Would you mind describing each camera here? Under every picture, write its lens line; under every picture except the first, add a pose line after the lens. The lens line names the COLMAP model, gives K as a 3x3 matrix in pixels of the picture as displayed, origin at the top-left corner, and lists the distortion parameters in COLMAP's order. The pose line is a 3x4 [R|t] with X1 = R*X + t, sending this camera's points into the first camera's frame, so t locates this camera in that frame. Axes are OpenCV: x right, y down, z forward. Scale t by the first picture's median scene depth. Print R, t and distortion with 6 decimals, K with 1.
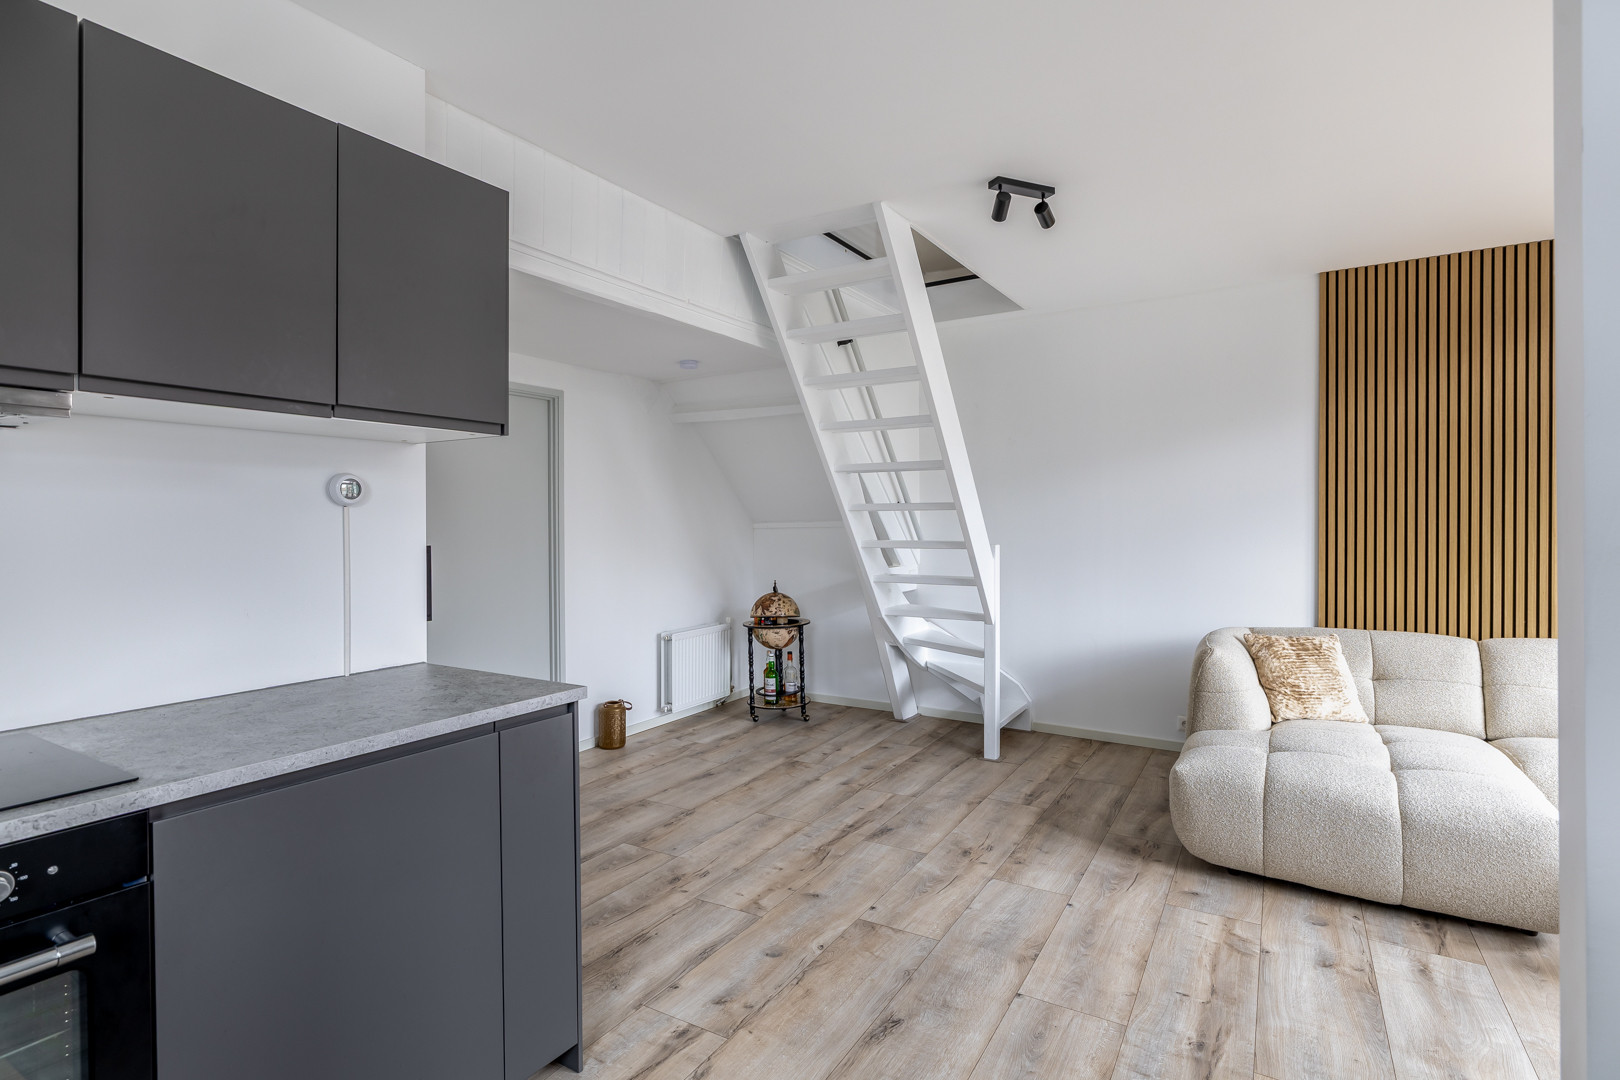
lens RADIAL K [[802.1, 0, 812.4], [0, 802.1, 523.4], [0, 0, 1]] dist [0.001997, 0.001063]
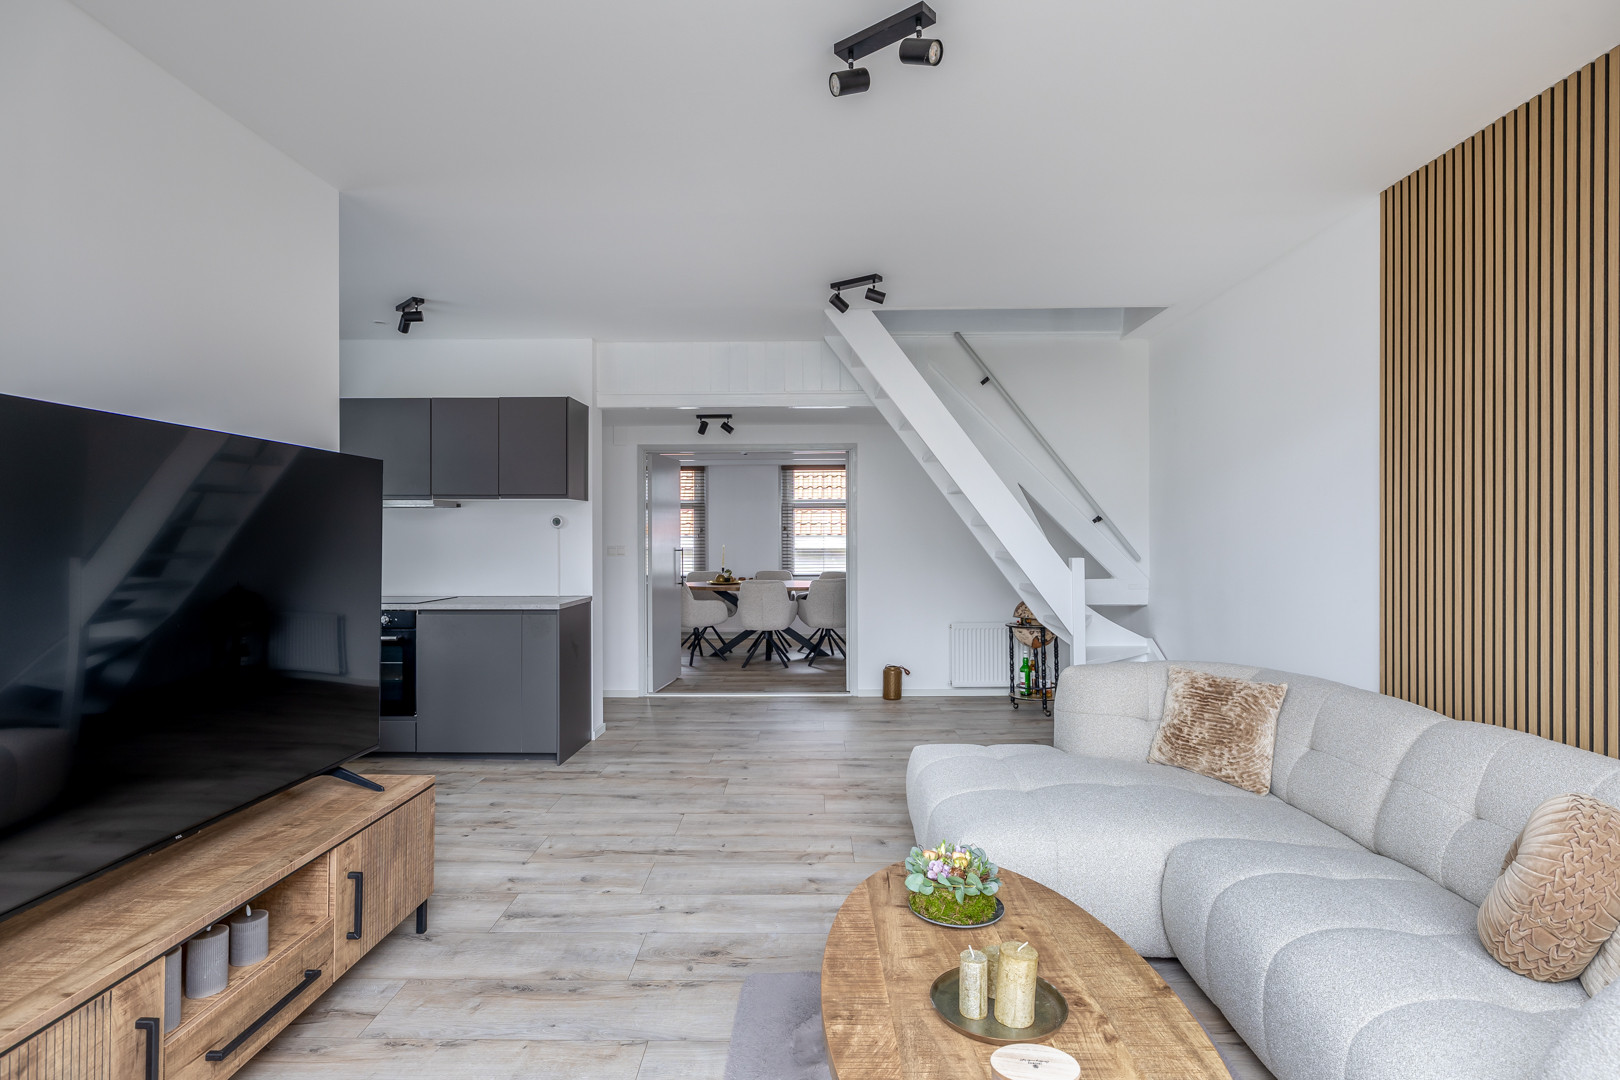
lens RADIAL K [[814.7, 0, 810.0], [0, 814.7, 540.0], [0, 0, 1]] dist [-0.081198, 0.085353]
pose [[0.515510, 0.009682, -0.856829, 1.227480], [-0.002998, 0.999950, 0.009495, -0.007855], [0.856878, -0.002326, 0.515513, 0.231941]]
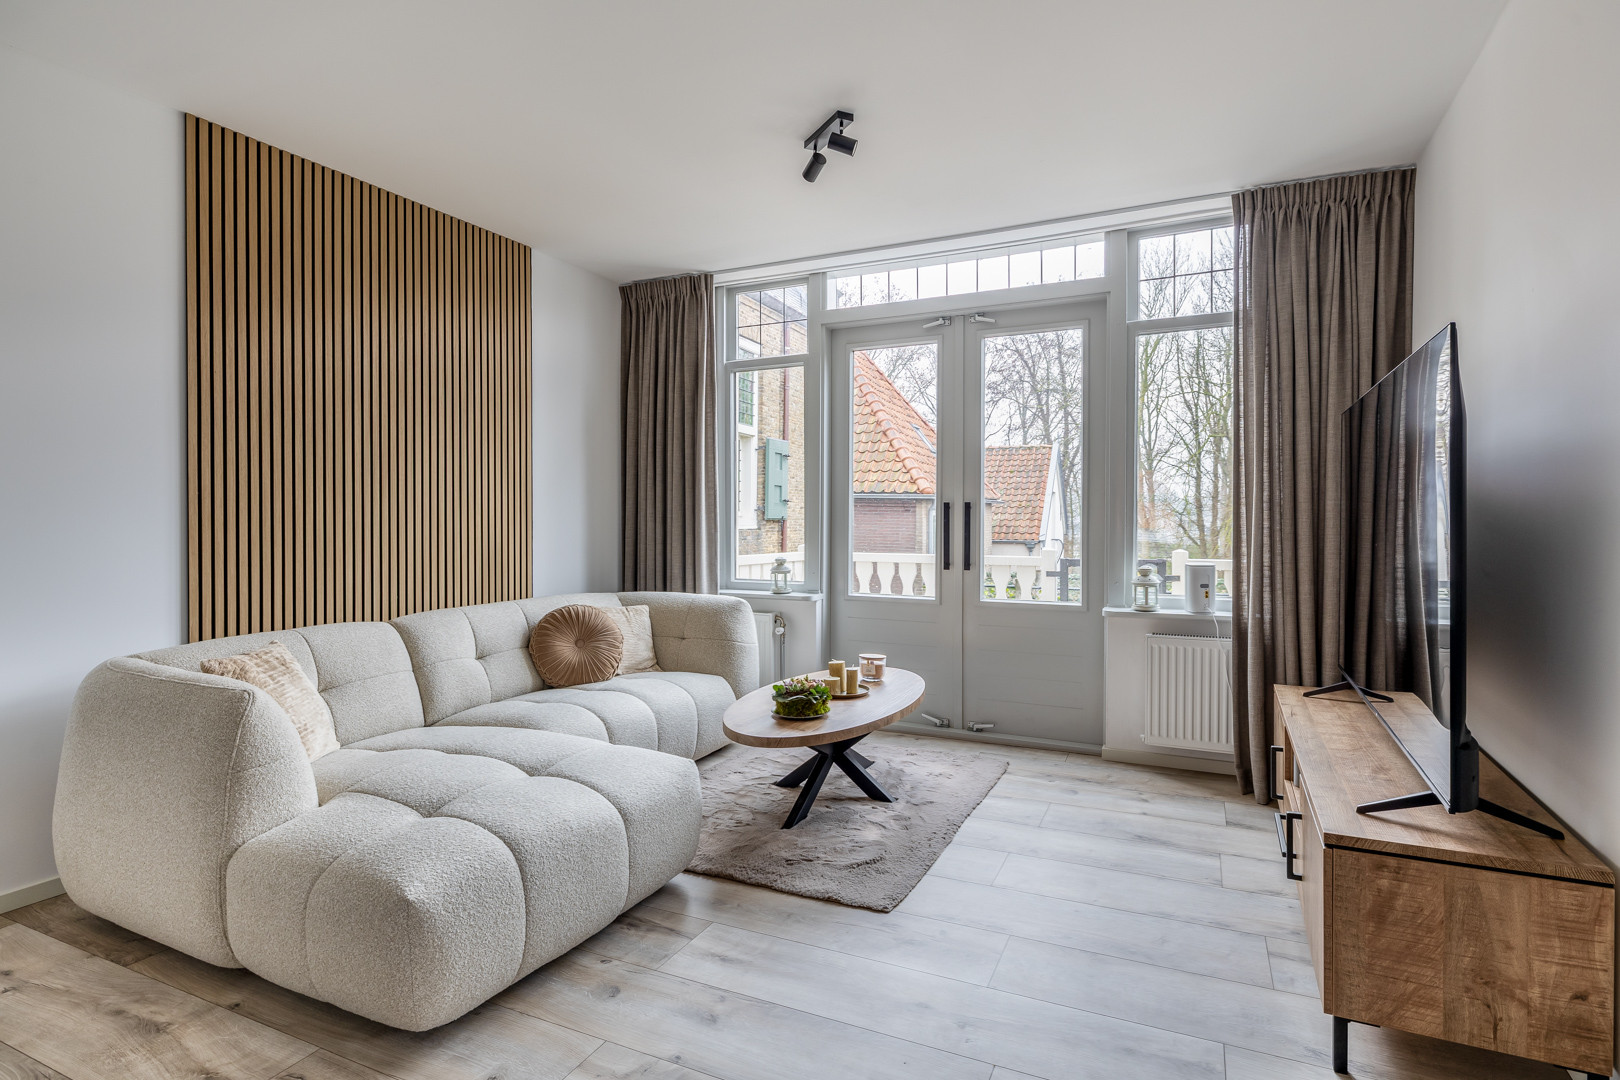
lens RADIAL K [[825.2, 0, 787.8], [0, 825.2, 524.1], [0, 0, 1]] dist [-0.003068, 0.000422]
pose [[-0.087385, -0.007317, 0.996148, -0.131651], [-0.000716, 0.999973, 0.007282, 0.034496], [-0.996174, -0.000077, -0.087388, 0.706061]]
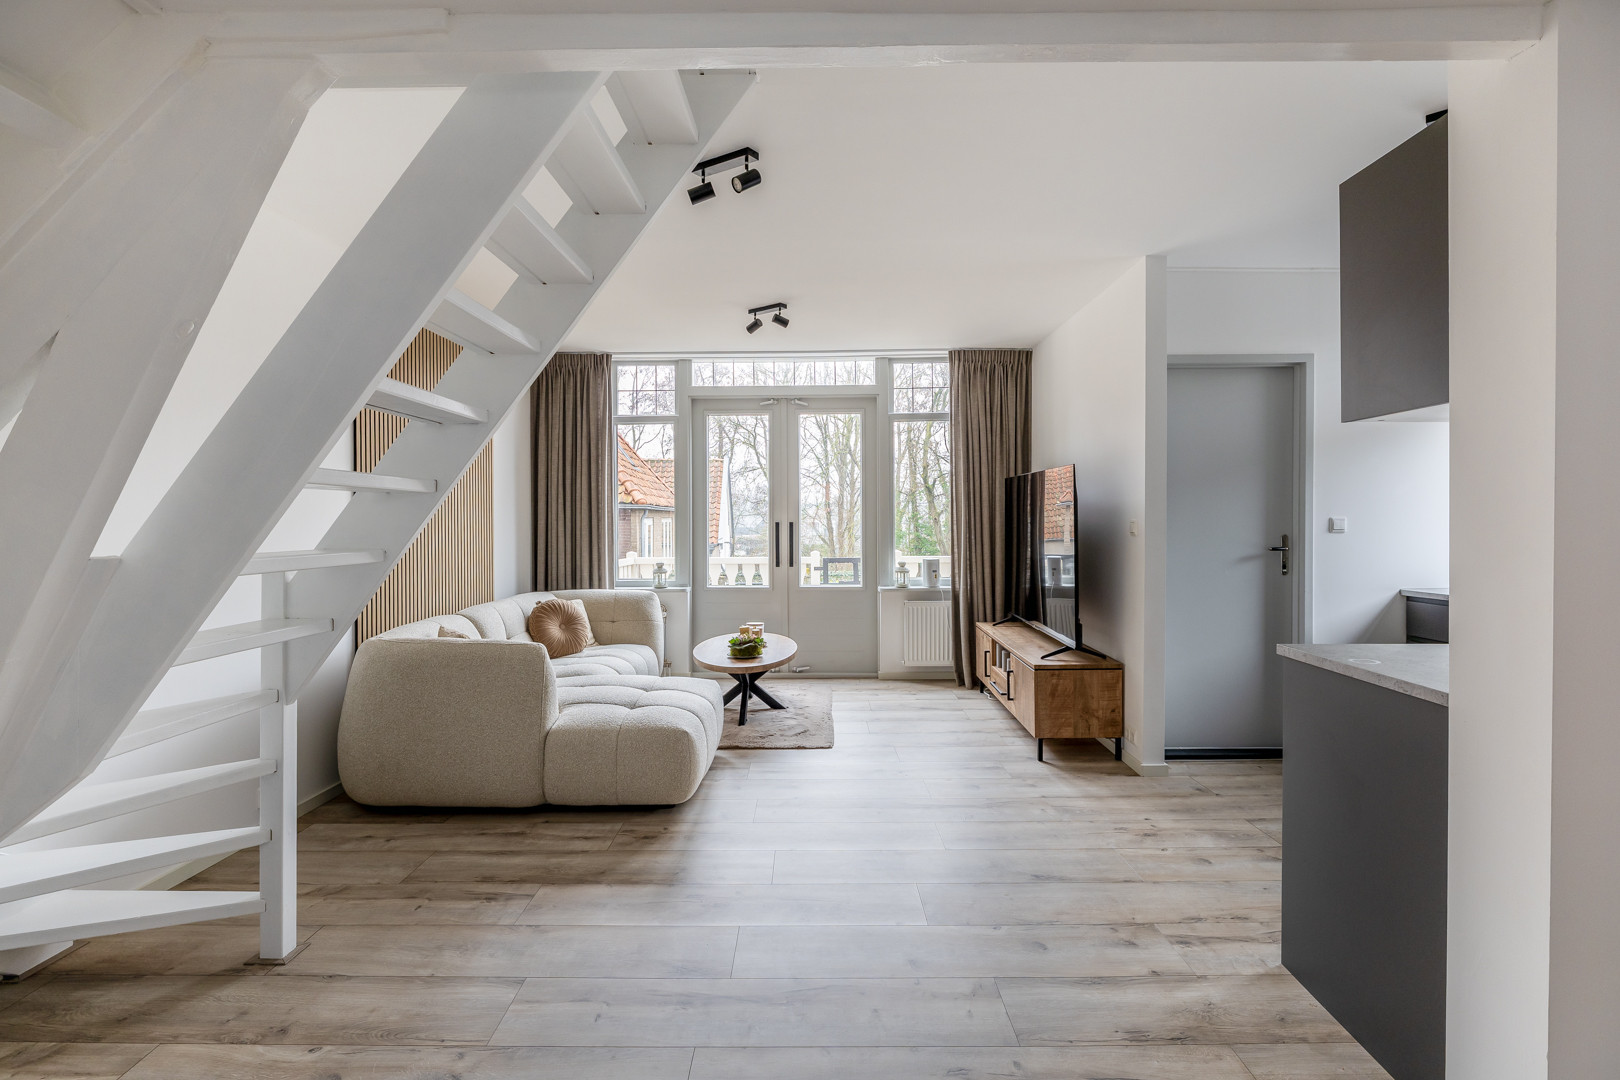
lens RADIAL K [[811.2, 0, 804.4], [0, 811.2, 522.9], [0, 0, 1]] dist [0.001574, 0.001438]
pose [[-0.509060, 0.000197, 0.860731, -0.558452], [0.005077, 0.999983, 0.002774, 0.005588], [-0.860716, 0.005782, -0.509053, 1.282745]]
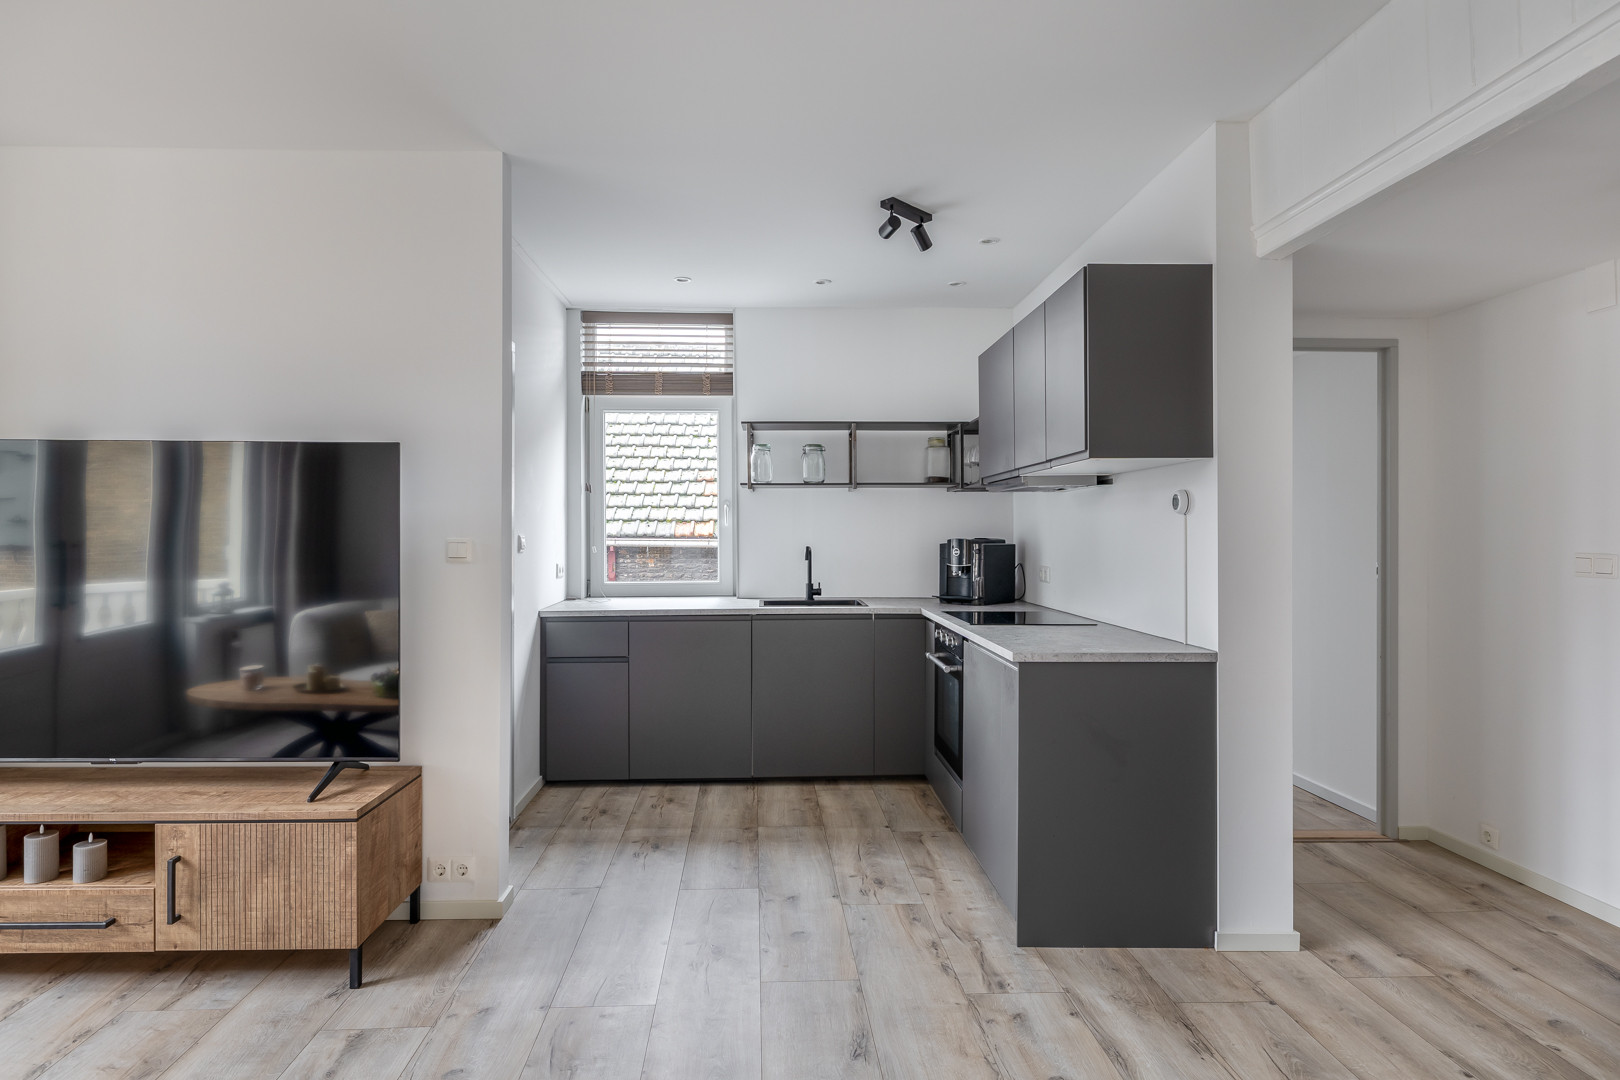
lens RADIAL K [[898.8, 0, 807.0], [0, 898.8, 526.8], [0, 0, 1]] dist [0.004947, 0.001895]
pose [[-0.828597, 0.001615, -0.559843, 0.469507], [0.003381, 0.999992, -0.002119, -0.001796], [0.559835, -0.003649, -0.828596, 1.161409]]
